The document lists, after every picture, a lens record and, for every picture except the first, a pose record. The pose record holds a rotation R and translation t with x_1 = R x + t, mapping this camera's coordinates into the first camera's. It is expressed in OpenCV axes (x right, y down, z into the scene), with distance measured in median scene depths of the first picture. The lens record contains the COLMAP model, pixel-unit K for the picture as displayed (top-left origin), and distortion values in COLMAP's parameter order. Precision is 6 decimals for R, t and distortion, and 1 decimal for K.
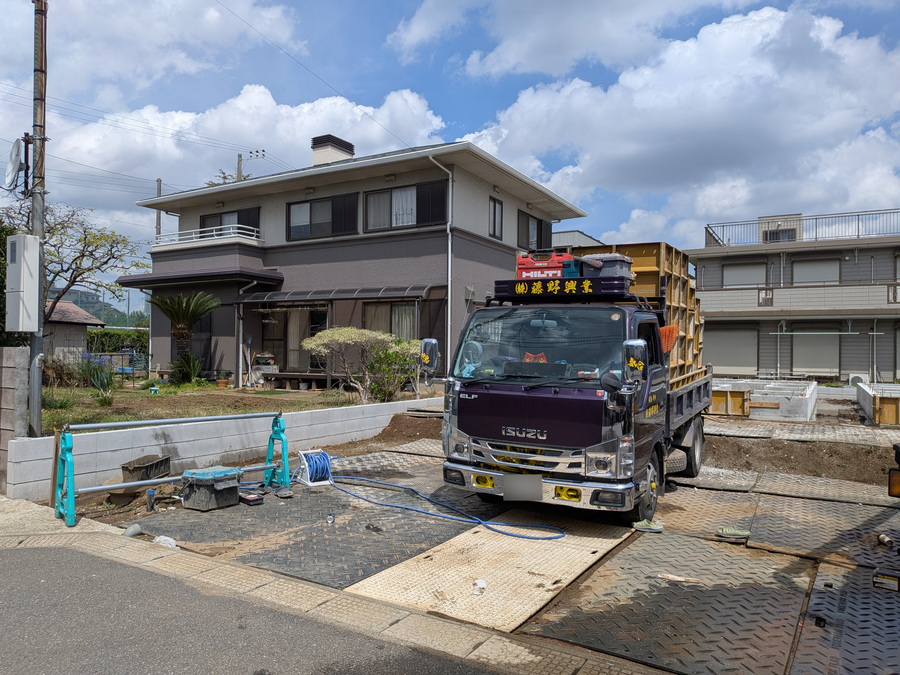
lens RADIAL K [[645.8, 0, 439.3], [0, 645.8, 341.8], [0, 0, 1]] dist [0.075233, -0.125497]
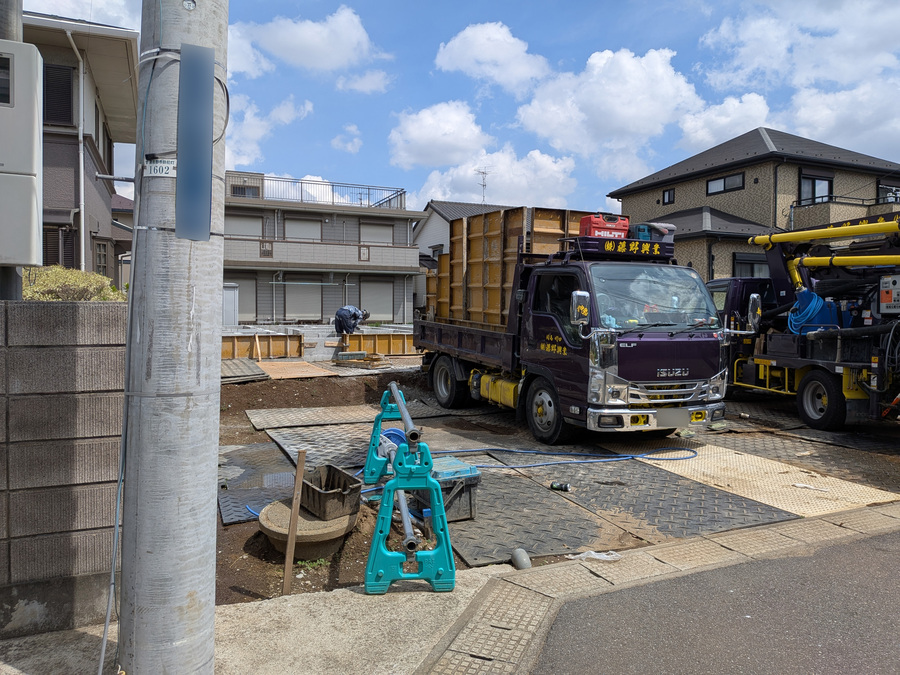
lens RADIAL K [[641.1, 0, 447.5], [0, 641.1, 334.3], [0, 0, 1]] dist [0.069308, -0.119433]
pose [[0.583946, -0.046247, 0.810474, -0.349537], [-0.011423, 0.997809, 0.065167, -0.000301], [-0.811712, -0.047312, 0.582138, 0.215819]]
